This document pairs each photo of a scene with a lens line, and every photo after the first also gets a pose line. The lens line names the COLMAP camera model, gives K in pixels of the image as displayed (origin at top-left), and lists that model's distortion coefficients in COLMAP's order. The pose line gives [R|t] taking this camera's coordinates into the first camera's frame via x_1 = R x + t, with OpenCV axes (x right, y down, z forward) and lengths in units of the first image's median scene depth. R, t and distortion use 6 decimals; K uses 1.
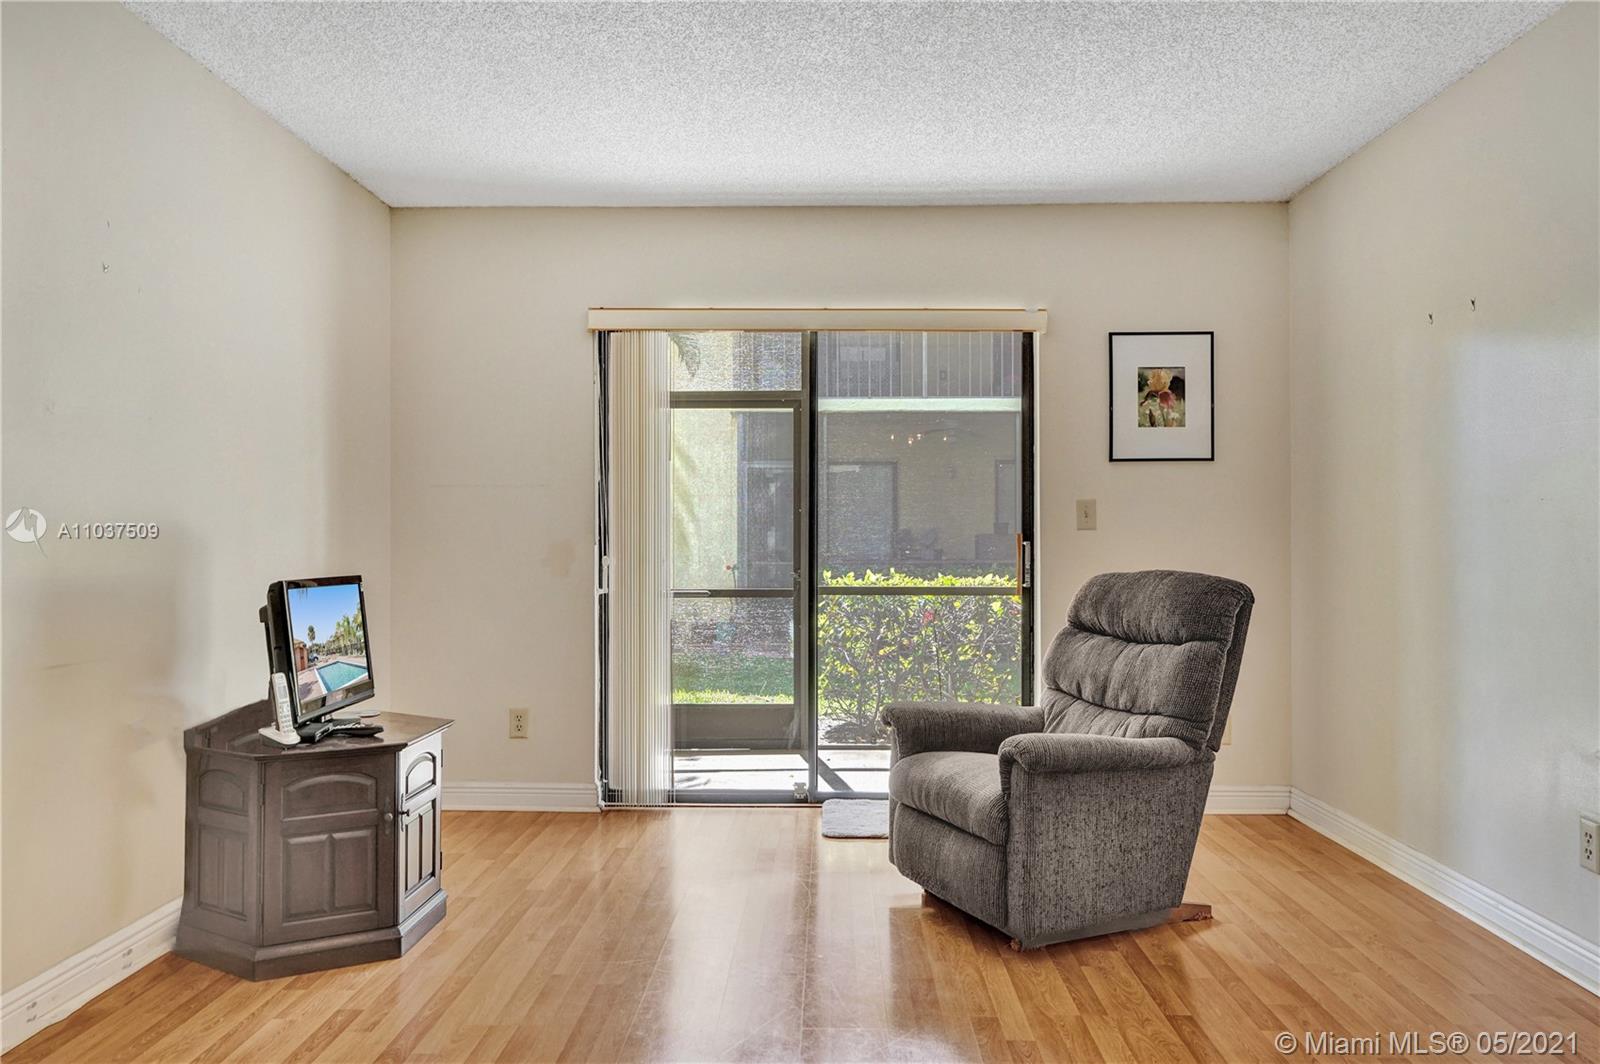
lens RADIAL K [[1150.7, 0, 810.3], [0, 1150.7, 529.9], [0, 0, 1]] dist [0.003009, 0.010679]
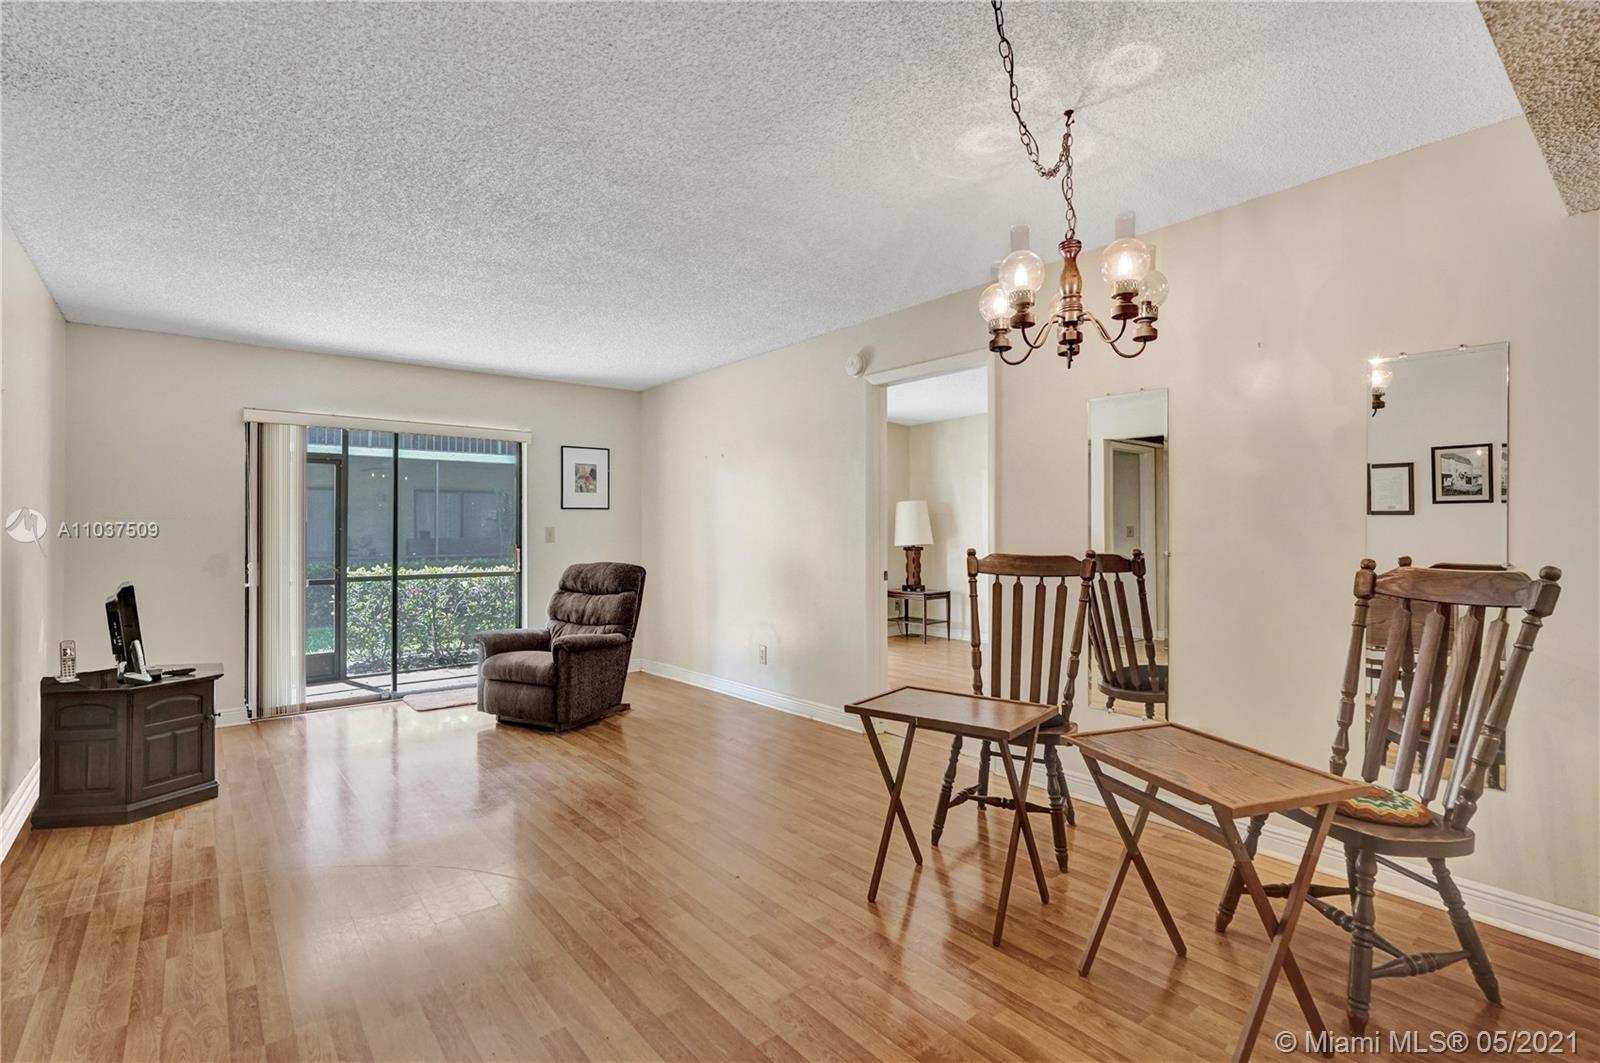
lens RADIAL K [[740.4, 0, 799.9], [0, 740.4, 516.1], [0, 0, 1]] dist [-0.001347, 0.000158]
pose [[0.768125, 0.008920, 0.640237, -0.362668], [0.004115, 0.999814, -0.018868, -0.028333], [-0.640286, 0.017127, 0.767946, -0.397448]]
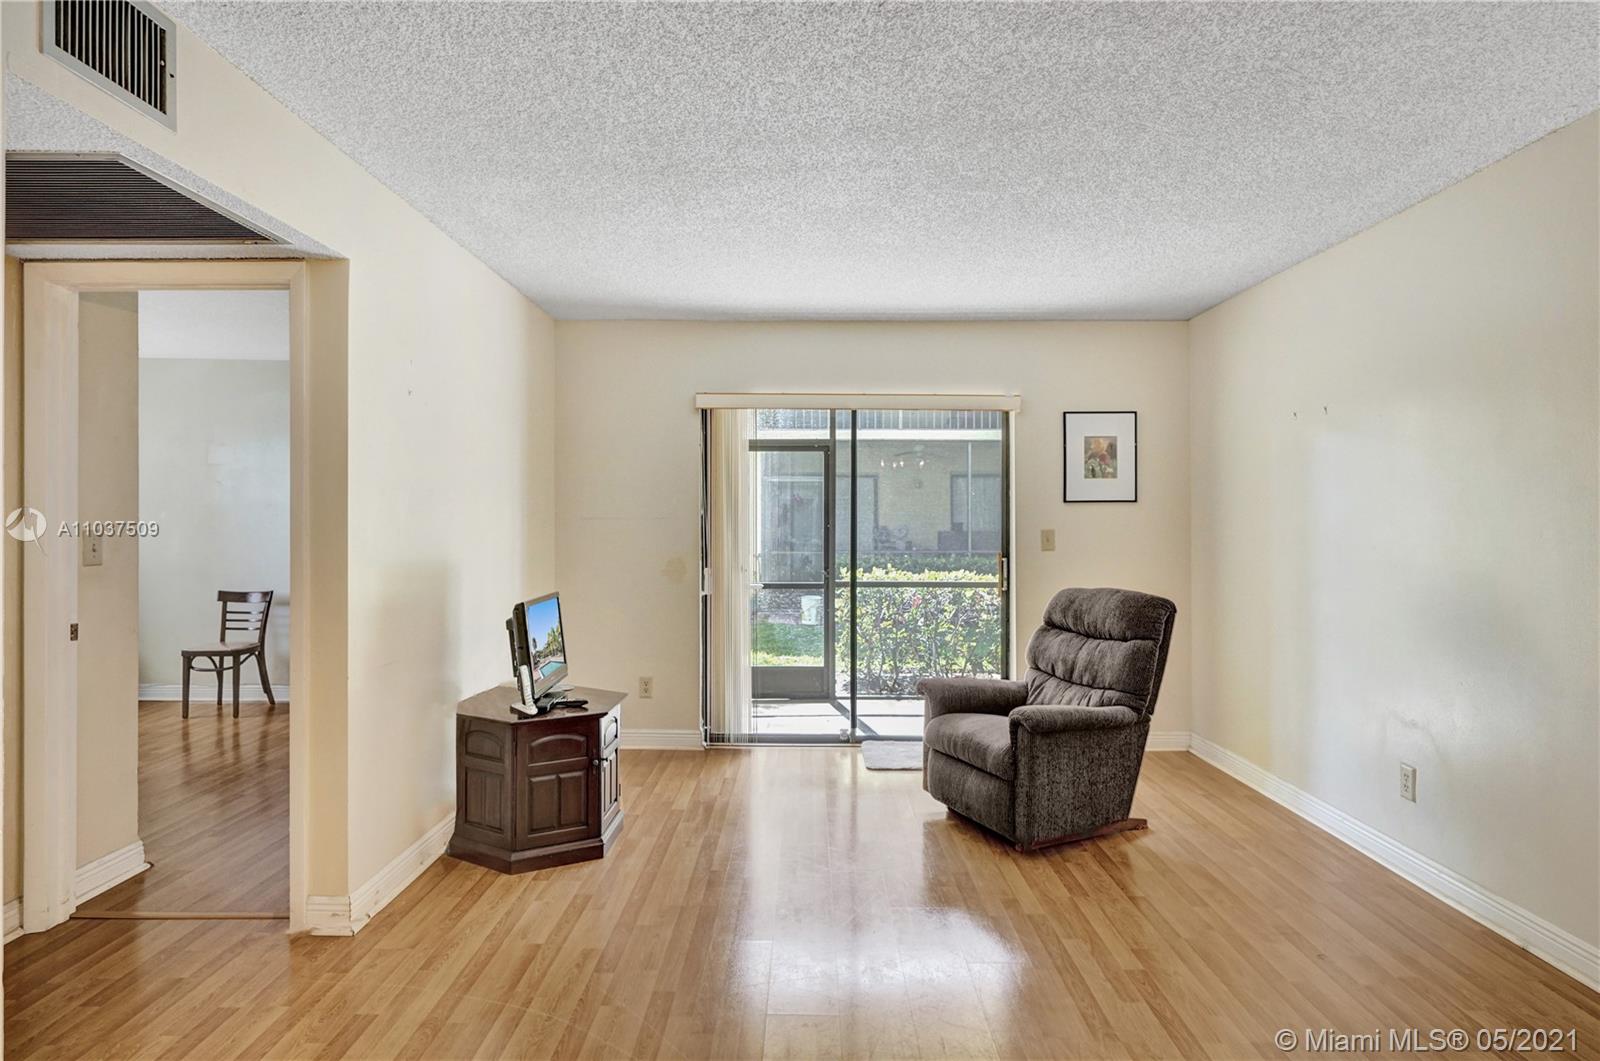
lens RADIAL K [[877.1, 0, 805.8], [0, 877.1, 516.9], [0, 0, 1]] dist [0.000002, 0.003135]
pose [[0.999933, 0.001510, 0.011498, -0.100458], [-0.001514, 0.999999, 0.000346, -0.059198], [-0.011498, -0.000364, 0.999934, -0.111397]]
